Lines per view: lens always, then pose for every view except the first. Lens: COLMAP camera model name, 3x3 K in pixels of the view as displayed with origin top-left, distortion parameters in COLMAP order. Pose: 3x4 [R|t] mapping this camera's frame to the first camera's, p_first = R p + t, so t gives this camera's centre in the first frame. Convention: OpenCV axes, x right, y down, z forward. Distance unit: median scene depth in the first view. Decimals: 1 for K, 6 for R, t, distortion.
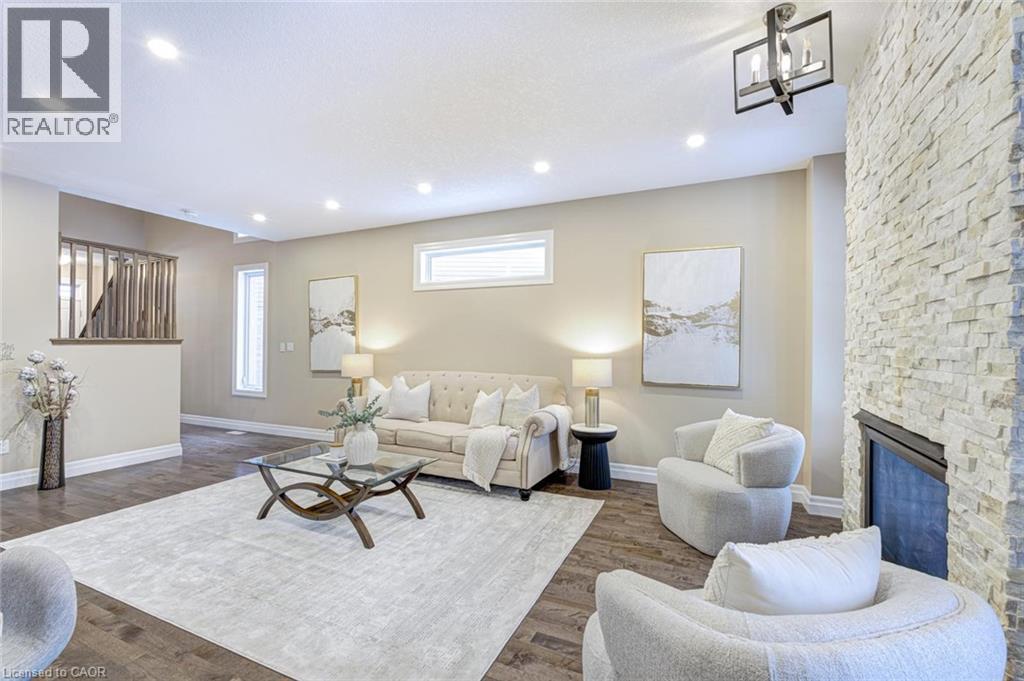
lens RADIAL K [[448.6, 0, 512.0], [0, 448.6, 341.8], [0, 0, 1]] dist [-0.000152, 0.000052]
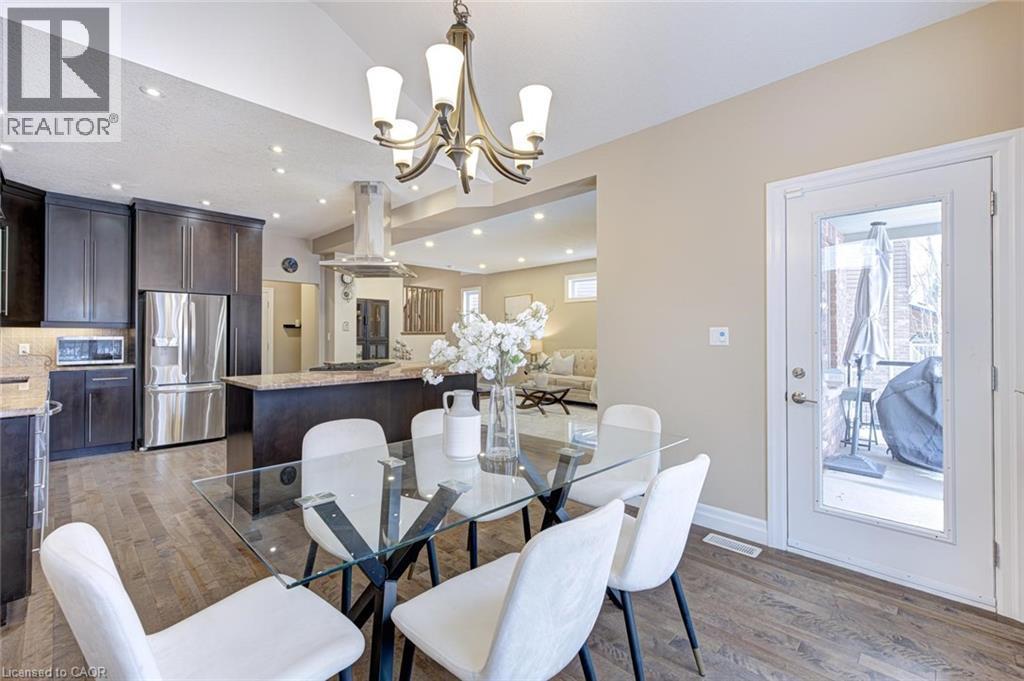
lens RADIAL K [[448.6, 0, 509.3], [0, 448.6, 333.5], [0, 0, 1]] dist [-0.000152, 0.000052]
pose [[0.940829, -0.008996, -0.338762, 0.178802], [0.010707, 0.999938, 0.003183, -0.002623], [0.338713, -0.006621, 0.940867, -0.756933]]
